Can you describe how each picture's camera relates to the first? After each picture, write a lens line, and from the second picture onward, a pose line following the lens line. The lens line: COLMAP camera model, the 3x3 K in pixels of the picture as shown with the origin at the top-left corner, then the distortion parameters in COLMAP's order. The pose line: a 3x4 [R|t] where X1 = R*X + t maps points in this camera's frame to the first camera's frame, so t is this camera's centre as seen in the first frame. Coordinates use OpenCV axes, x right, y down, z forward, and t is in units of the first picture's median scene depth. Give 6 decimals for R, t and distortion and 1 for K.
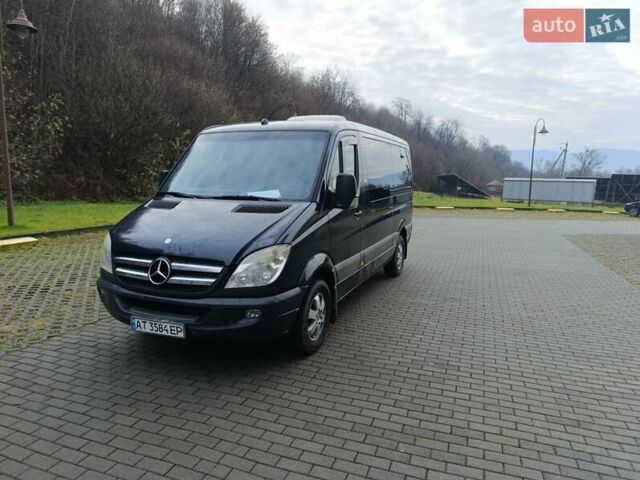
lens RADIAL K [[431.6, 0, 317.8], [0, 431.6, 242.7], [0, 0, 1]] dist [0.020515, -0.030510]
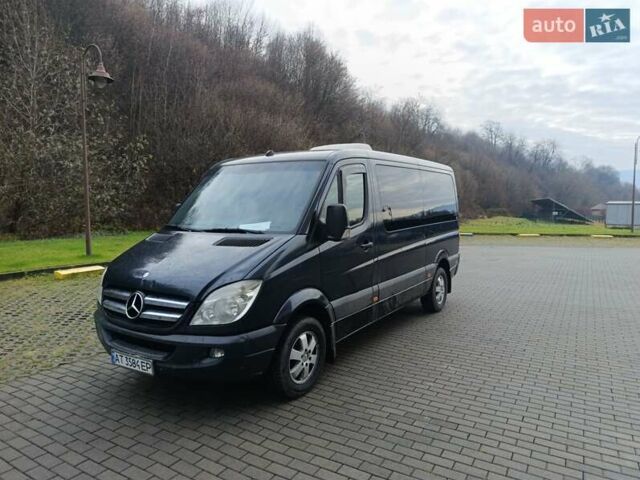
lens RADIAL K [[432.3, 0, 320.6], [0, 432.3, 239.4], [0, 0, 1]] dist [0.019948, -0.031379]
pose [[0.982164, -0.004657, -0.187968, 0.180441], [-0.008769, 0.997471, -0.070531, -0.014136], [0.187821, 0.070921, 0.979639, 0.064316]]
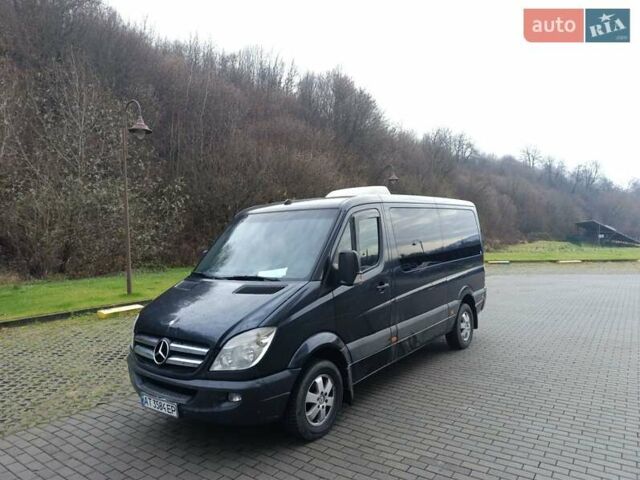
lens RADIAL K [[431.6, 0, 317.8], [0, 431.6, 242.7], [0, 0, 1]] dist [0.020515, -0.030510]
pose [[0.961231, -0.044469, -0.272135, 0.233255], [0.008733, 0.991325, -0.131143, -0.042632], [0.275606, 0.123682, 0.953281, 0.029934]]
